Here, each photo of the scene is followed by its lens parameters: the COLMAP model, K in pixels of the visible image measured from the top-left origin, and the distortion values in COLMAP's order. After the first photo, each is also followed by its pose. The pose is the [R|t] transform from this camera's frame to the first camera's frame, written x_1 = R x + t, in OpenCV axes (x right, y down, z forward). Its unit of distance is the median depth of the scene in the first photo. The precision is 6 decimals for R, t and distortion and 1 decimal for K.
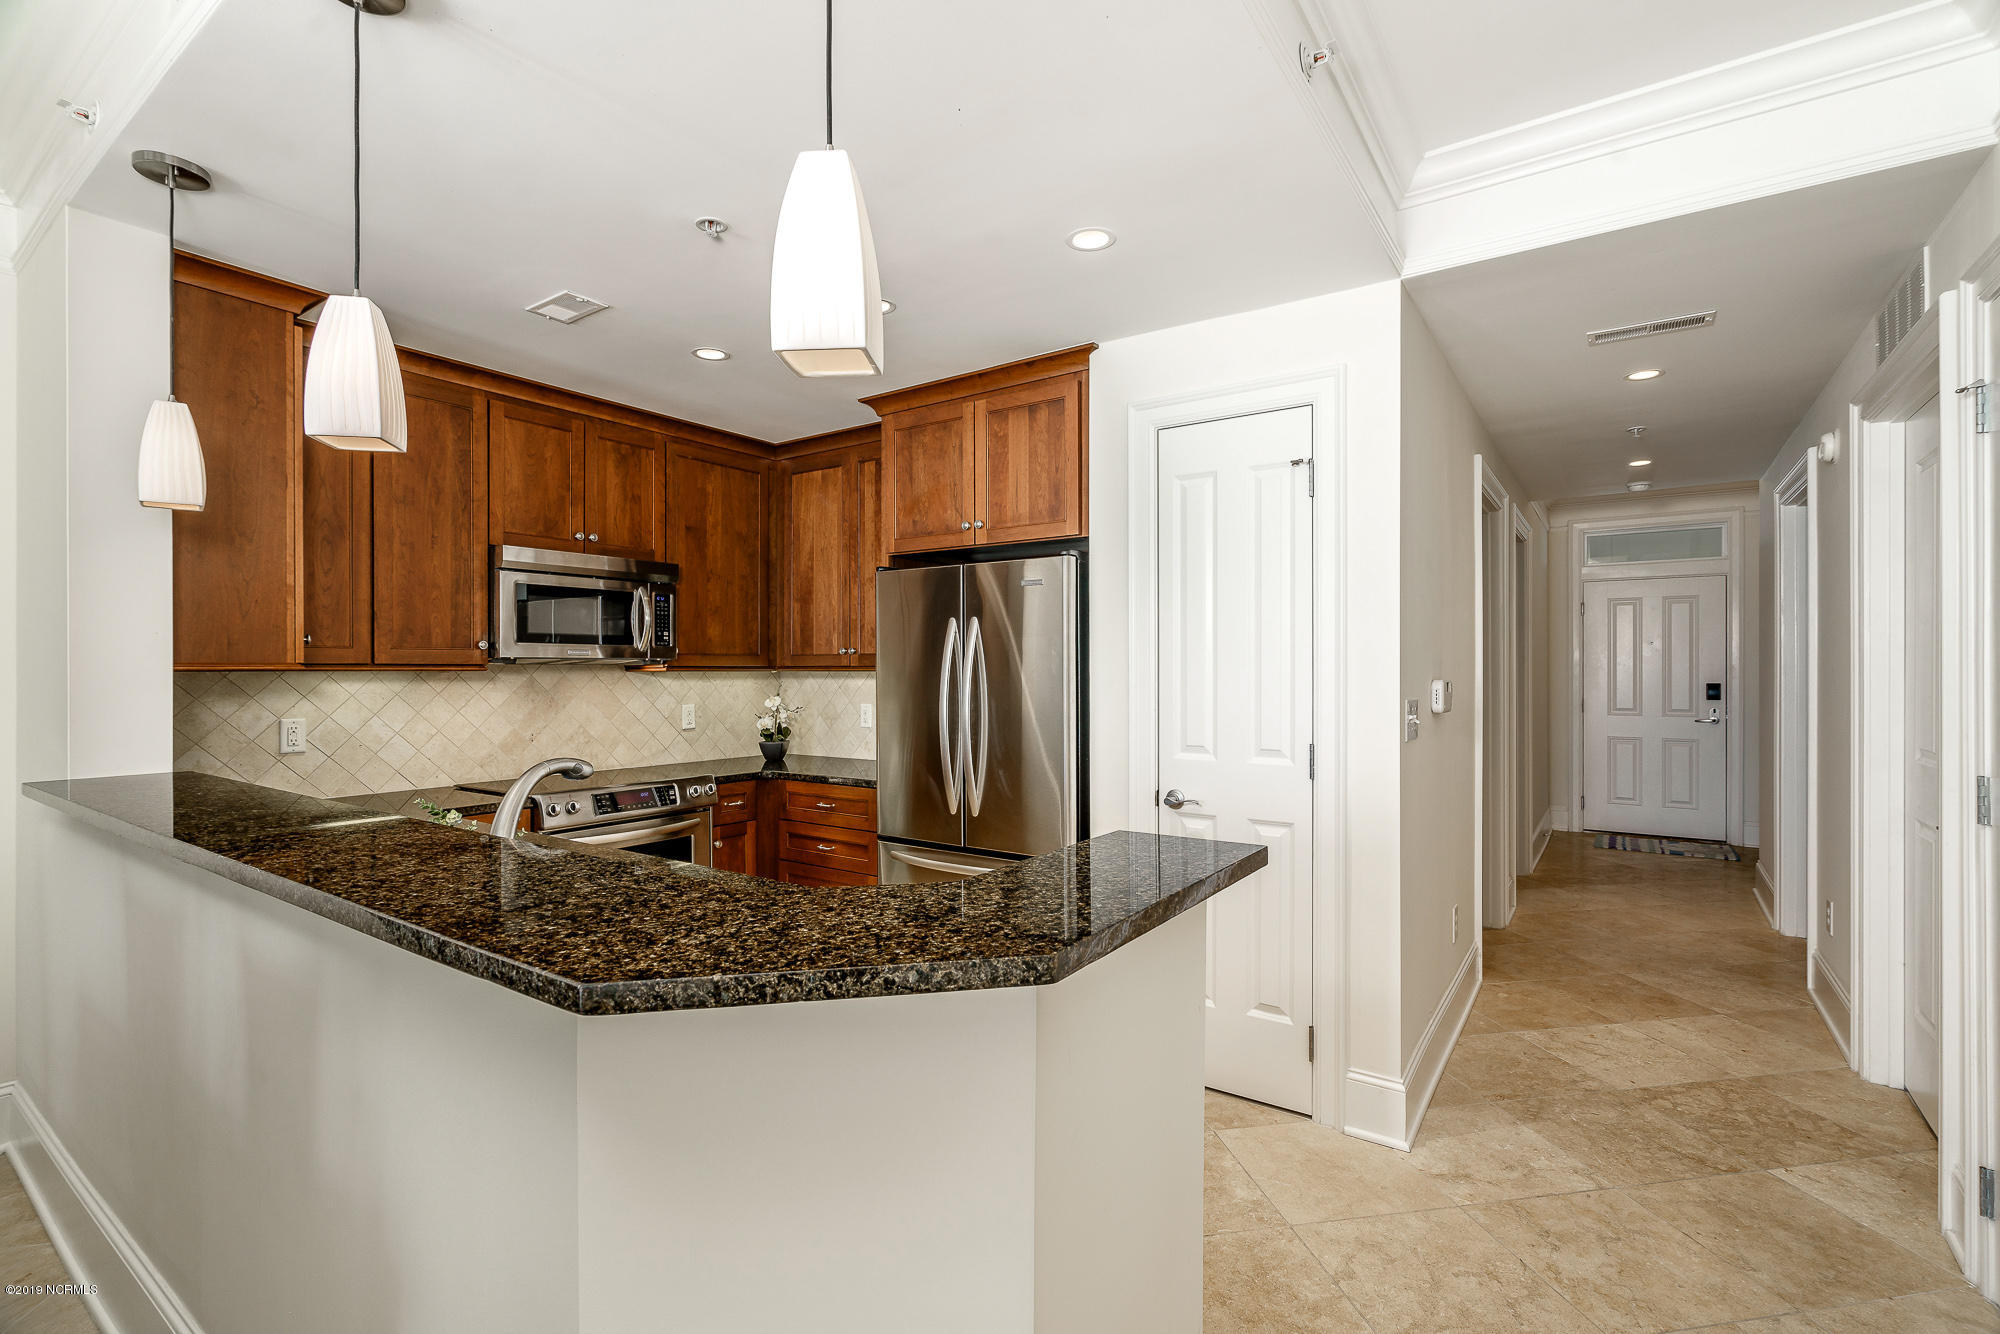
lens RADIAL K [[902.4, 0, 1004.7], [0, 902.4, 679.5], [0, 0, 1]] dist [-0.008399, 0.001060]
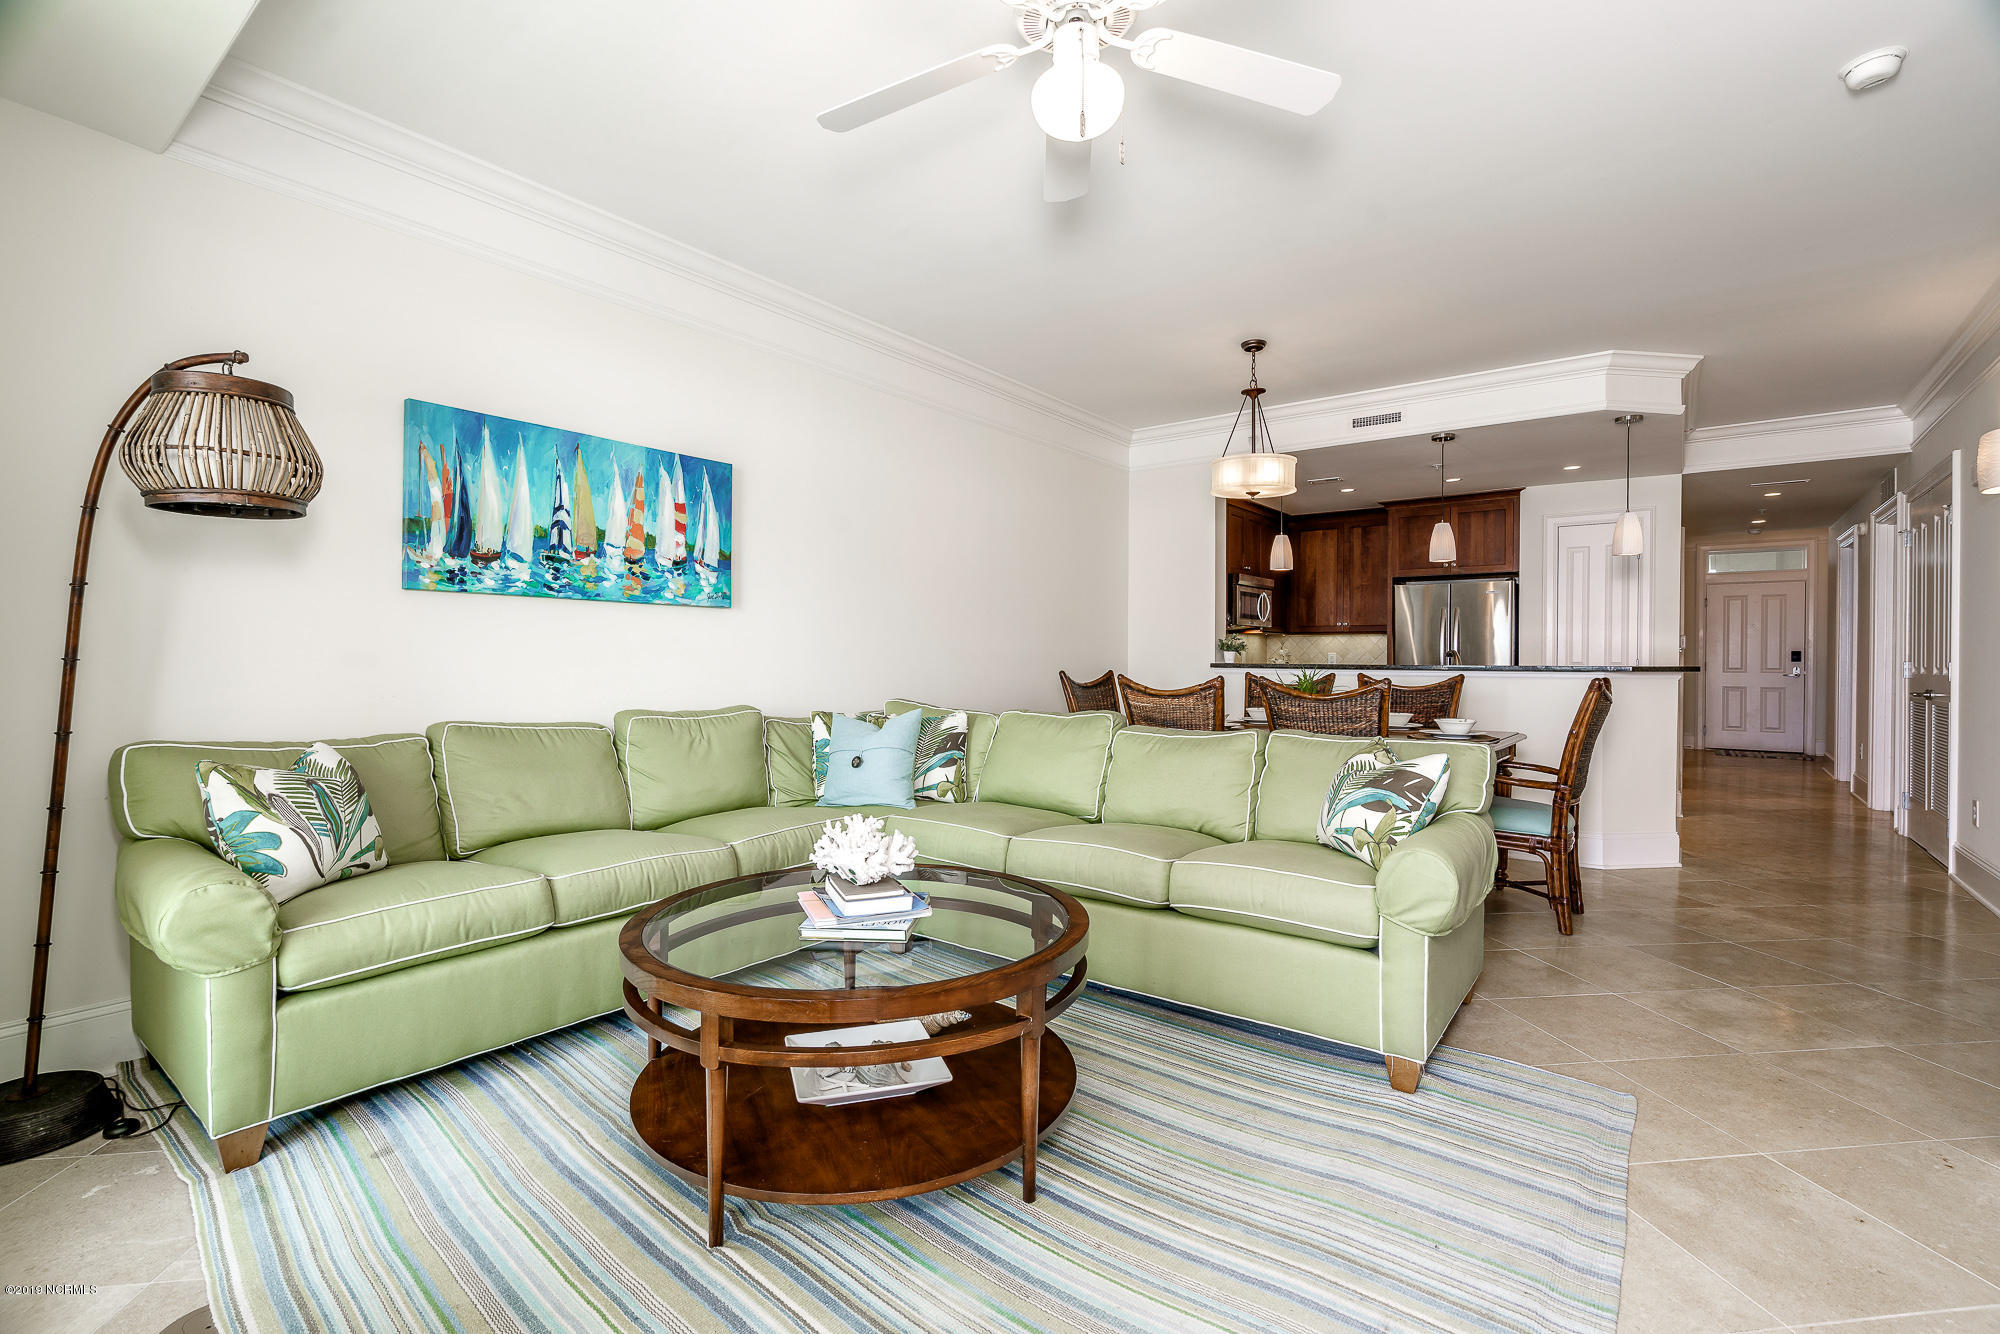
lens RADIAL K [[898.7, 0, 990.7], [0, 898.7, 673.1], [0, 0, 1]] dist [-0.012976, -0.000227]
pose [[0.998339, 0.009075, -0.056896, -0.991337], [-0.008585, 0.999924, 0.008848, 0.077998], [0.056972, -0.008345, 0.998341, -1.184665]]
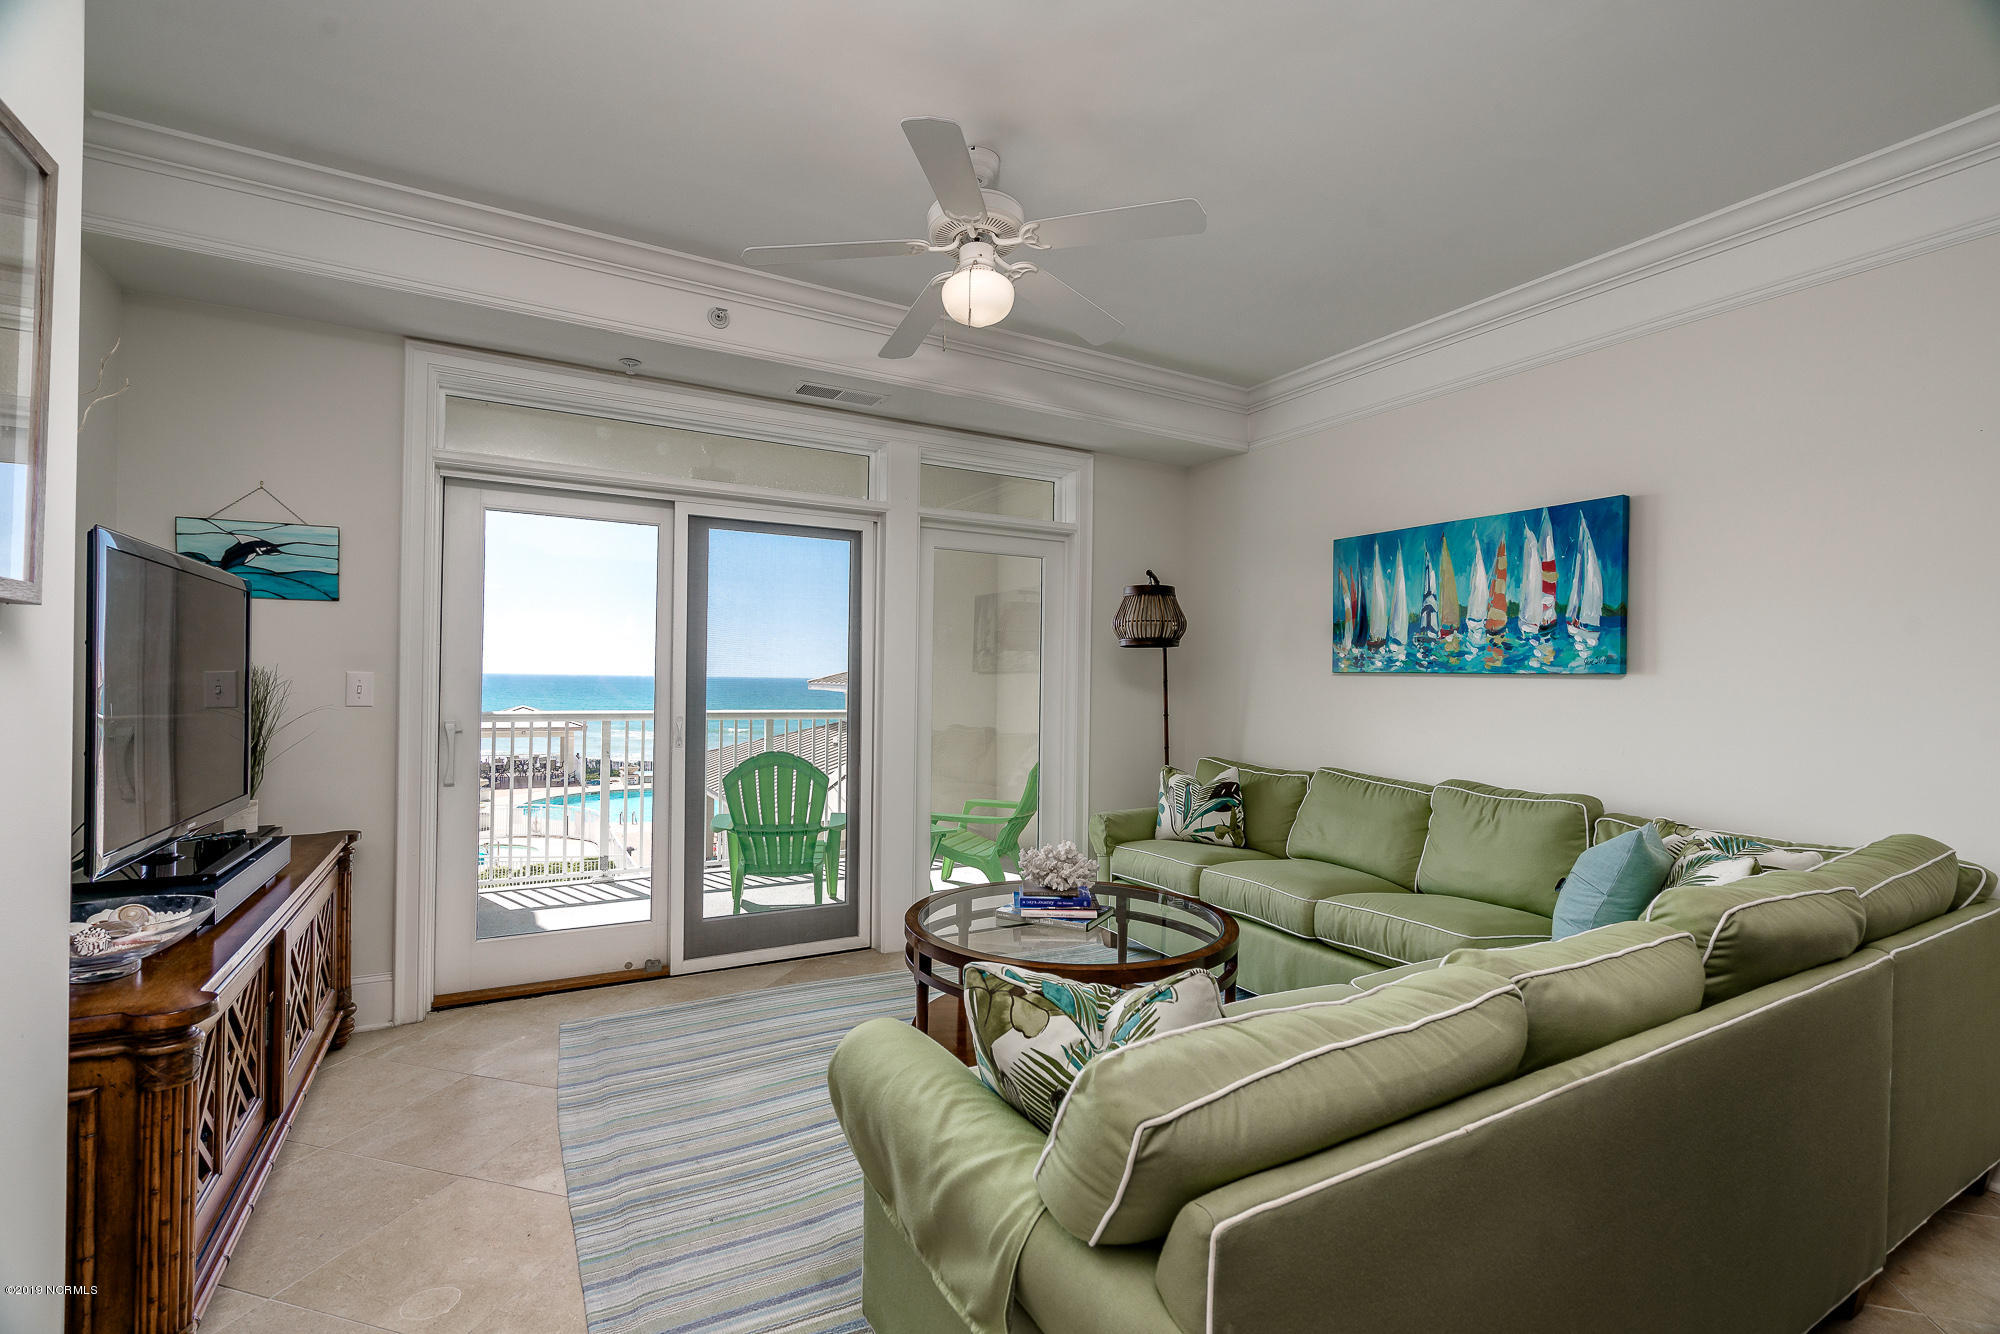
lens RADIAL K [[902.4, 0, 978.5], [0, 902.4, 671.5], [0, 0, 1]] dist [-0.008399, 0.001060]
pose [[-0.461753, -0.007530, -0.886977, -0.296948], [-0.016853, 0.999858, 0.000285, 0.017633], [0.886849, 0.015080, -0.461814, -0.247616]]
